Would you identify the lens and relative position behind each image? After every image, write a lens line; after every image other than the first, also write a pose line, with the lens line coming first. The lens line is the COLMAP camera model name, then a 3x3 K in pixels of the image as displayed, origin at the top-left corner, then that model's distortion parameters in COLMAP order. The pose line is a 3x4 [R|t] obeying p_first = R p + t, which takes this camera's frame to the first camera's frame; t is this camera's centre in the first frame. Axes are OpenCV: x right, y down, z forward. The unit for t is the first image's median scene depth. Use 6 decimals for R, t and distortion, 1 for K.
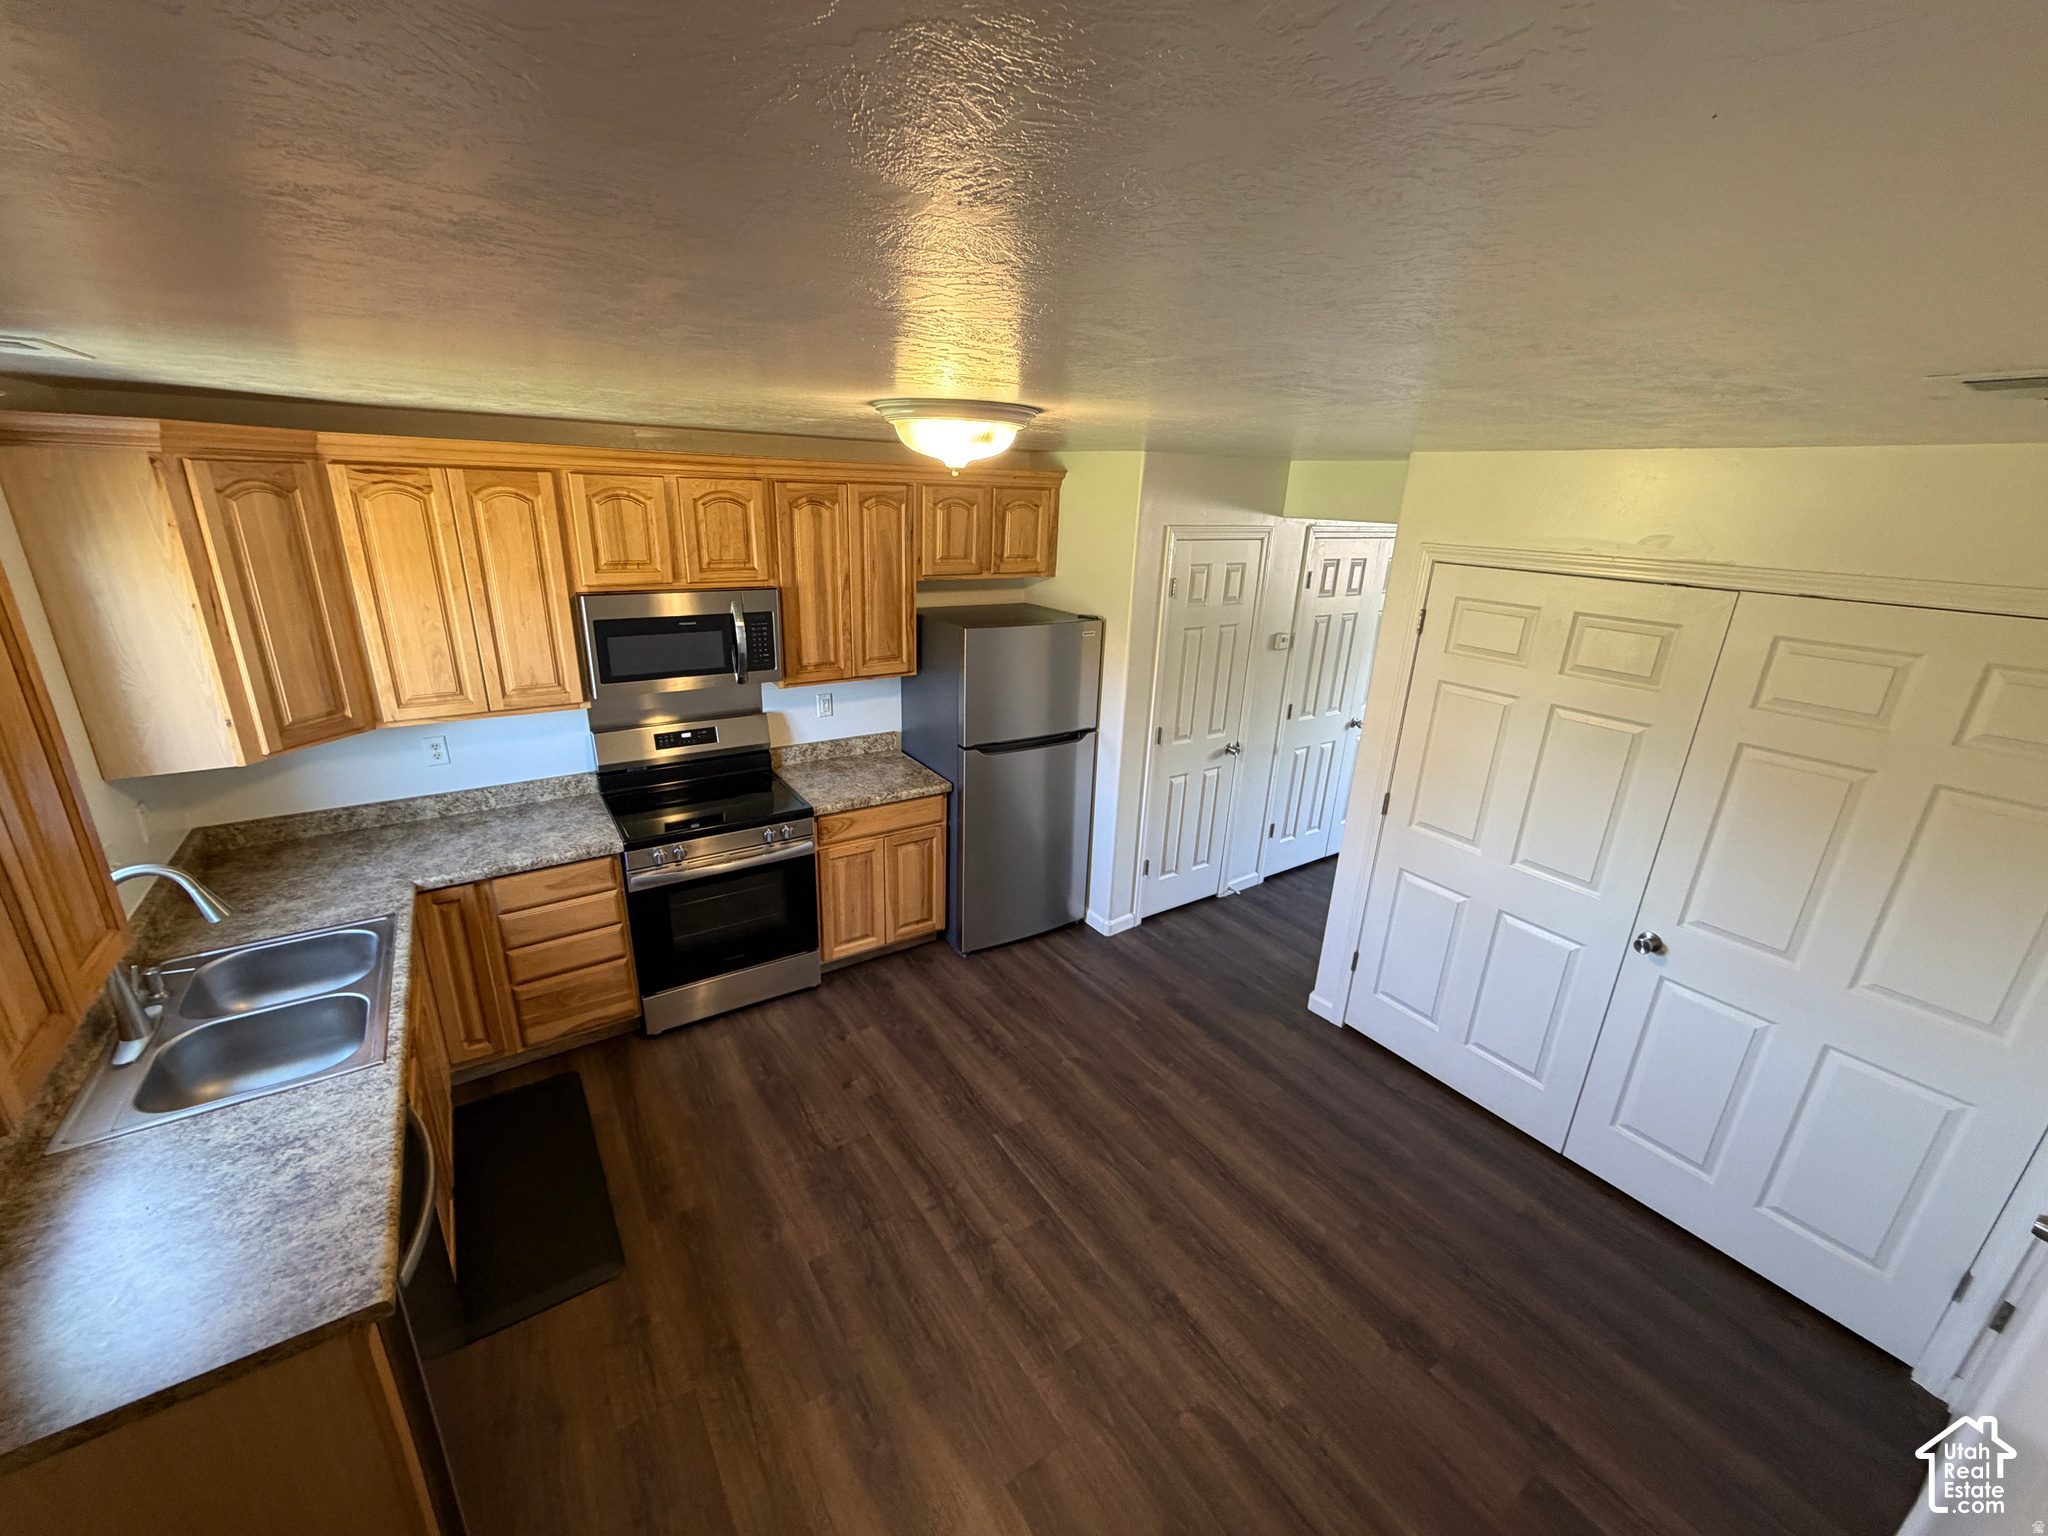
lens RADIAL K [[816.8, 0, 1015.9], [0, 816.8, 767.8], [0, 0, 1]] dist [0.000906, -0.000343]
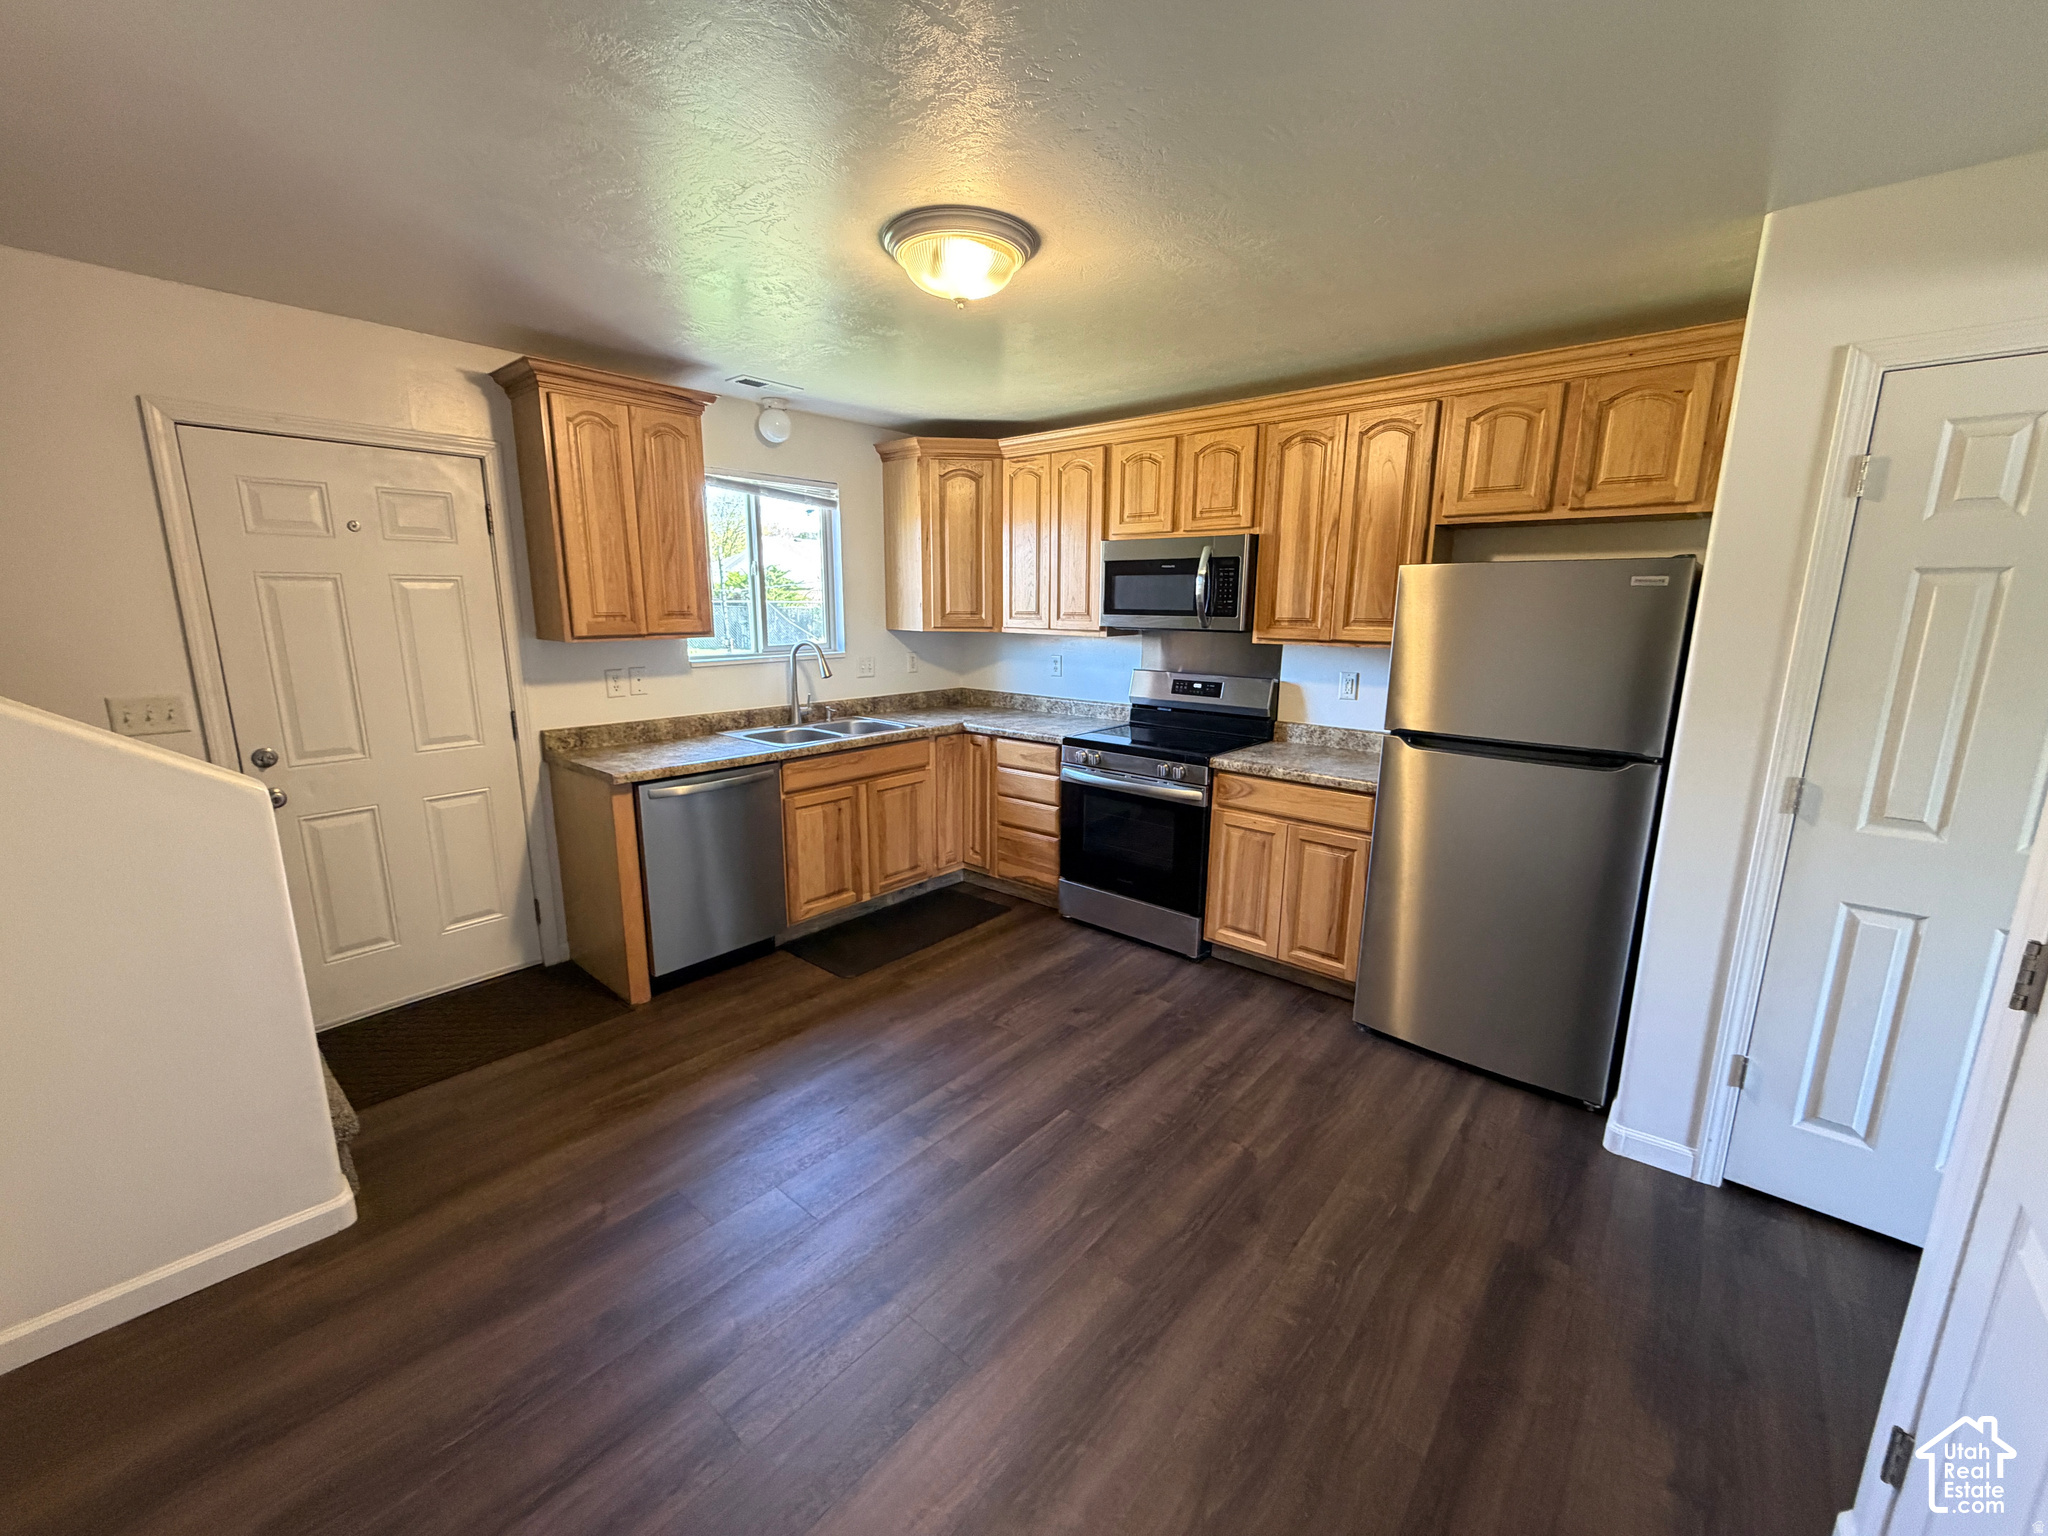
lens RADIAL K [[816.8, 0, 1015.9], [0, 816.8, 767.8], [0, 0, 1]] dist [0.000906, -0.000343]
pose [[0.269754, 0.160443, -0.949469, 0.609378], [-0.311321, 0.947598, 0.071678, 0.064066], [0.911215, 0.276254, 0.305567, 0.524005]]
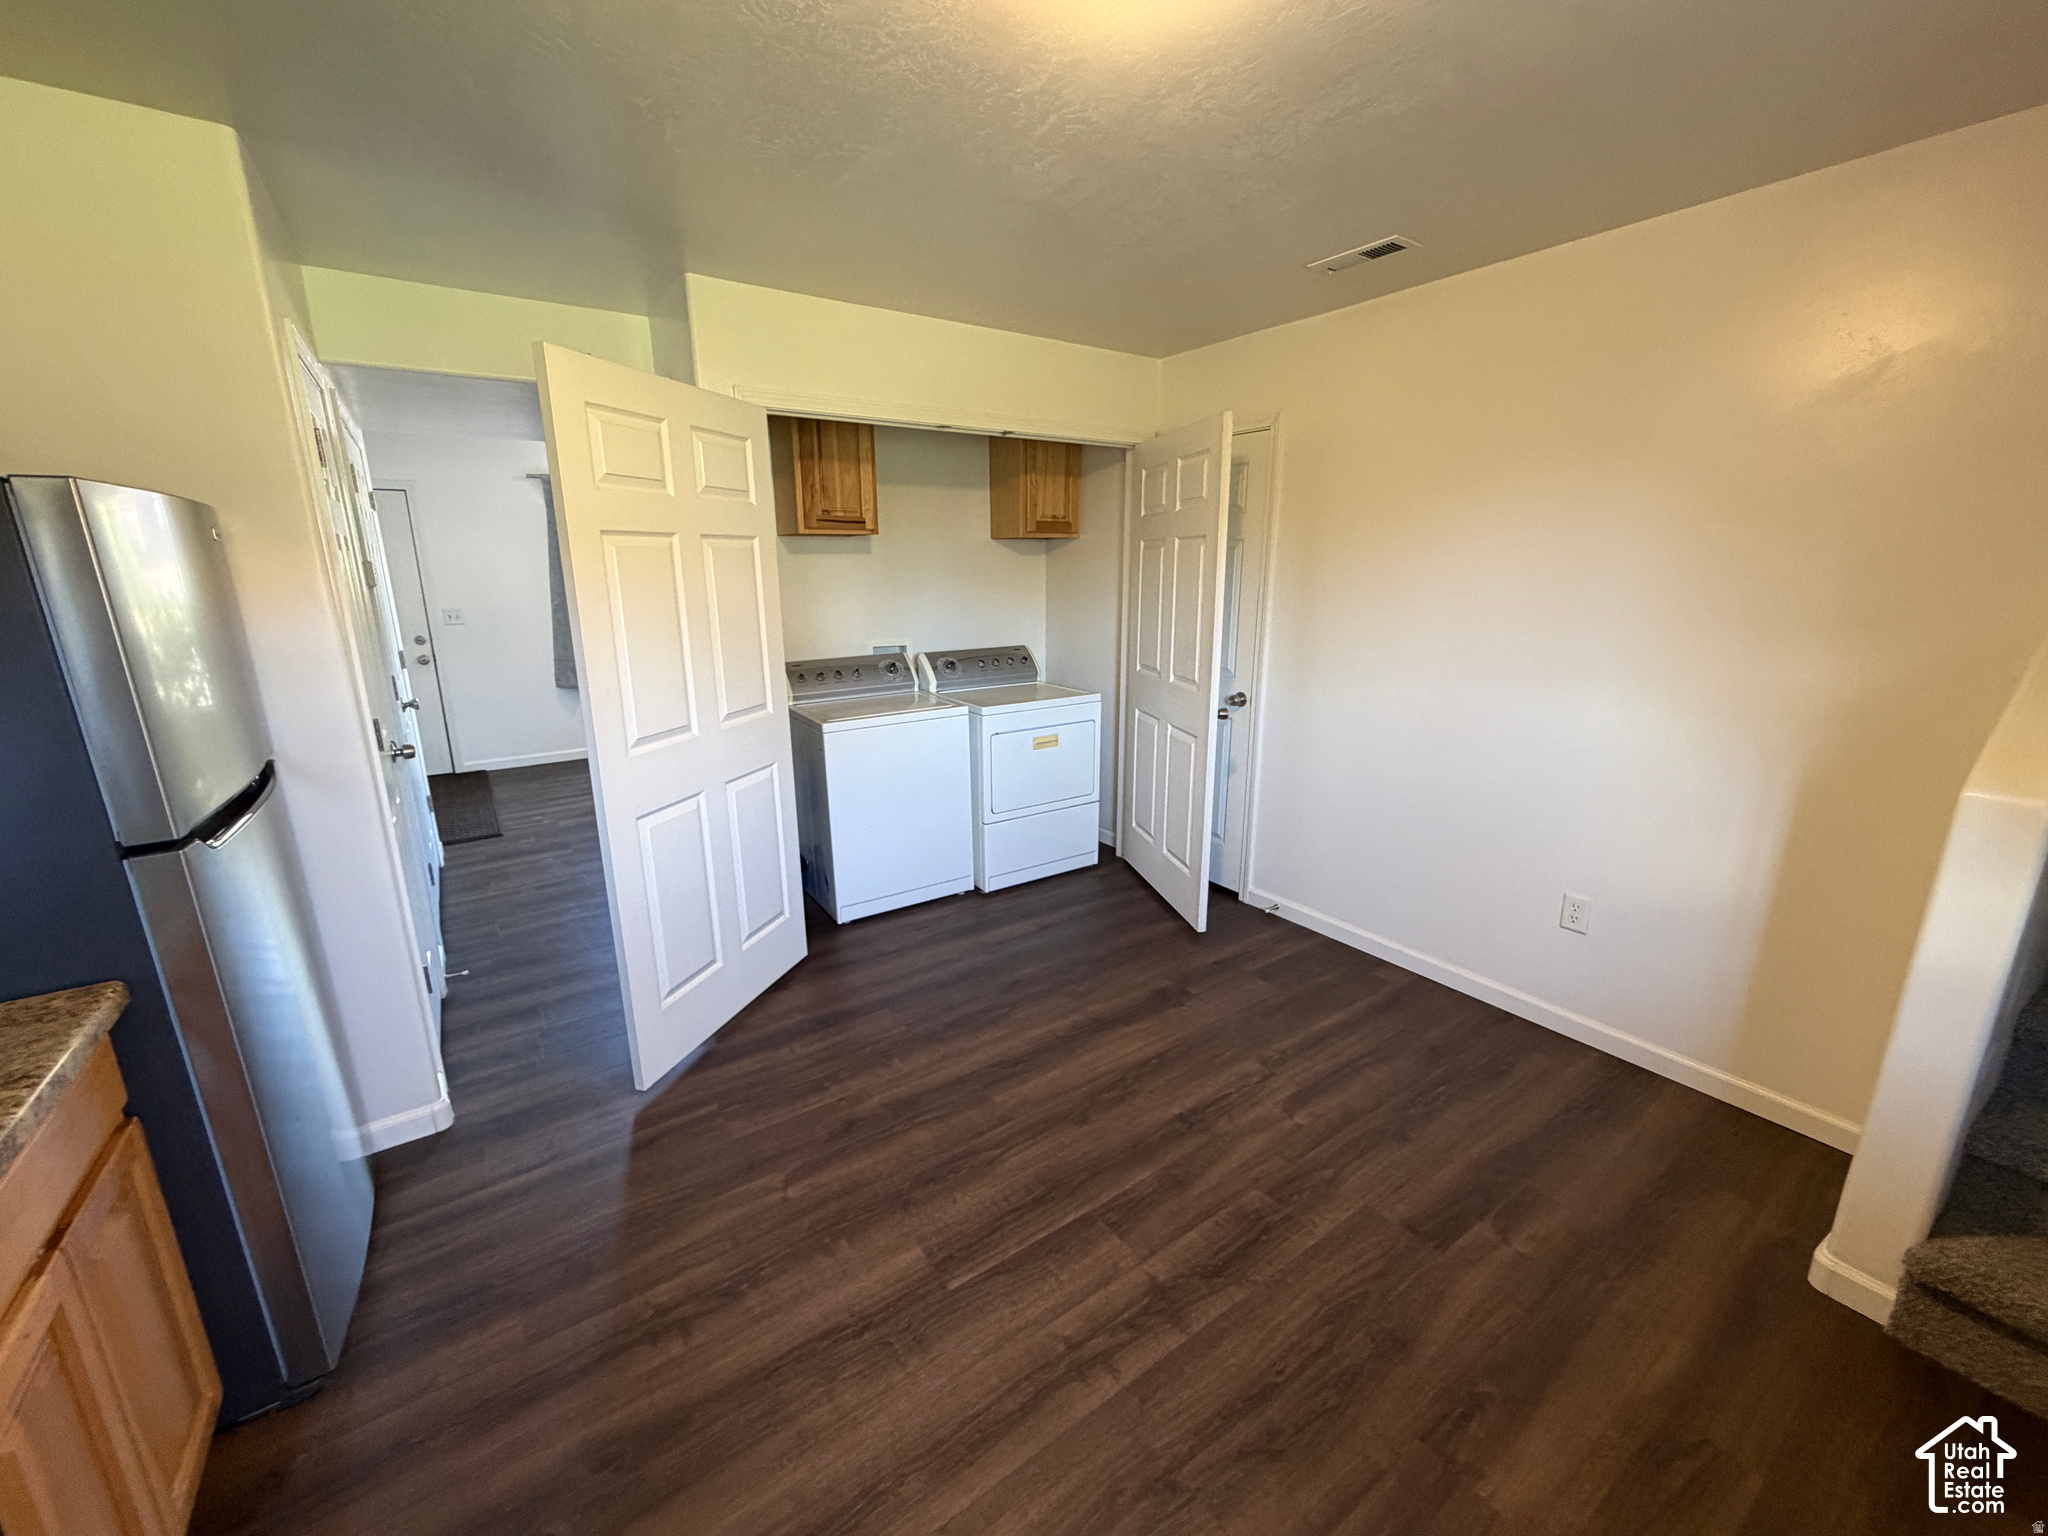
lens RADIAL K [[816.8, 0, 1015.9], [0, 816.8, 767.8], [0, 0, 1]] dist [0.000906, -0.000343]
pose [[-0.022793, -0.275614, 0.960998, -0.432317], [0.331447, 0.904800, 0.267358, -0.030438], [-0.943198, 0.324614, 0.070729, 0.692505]]
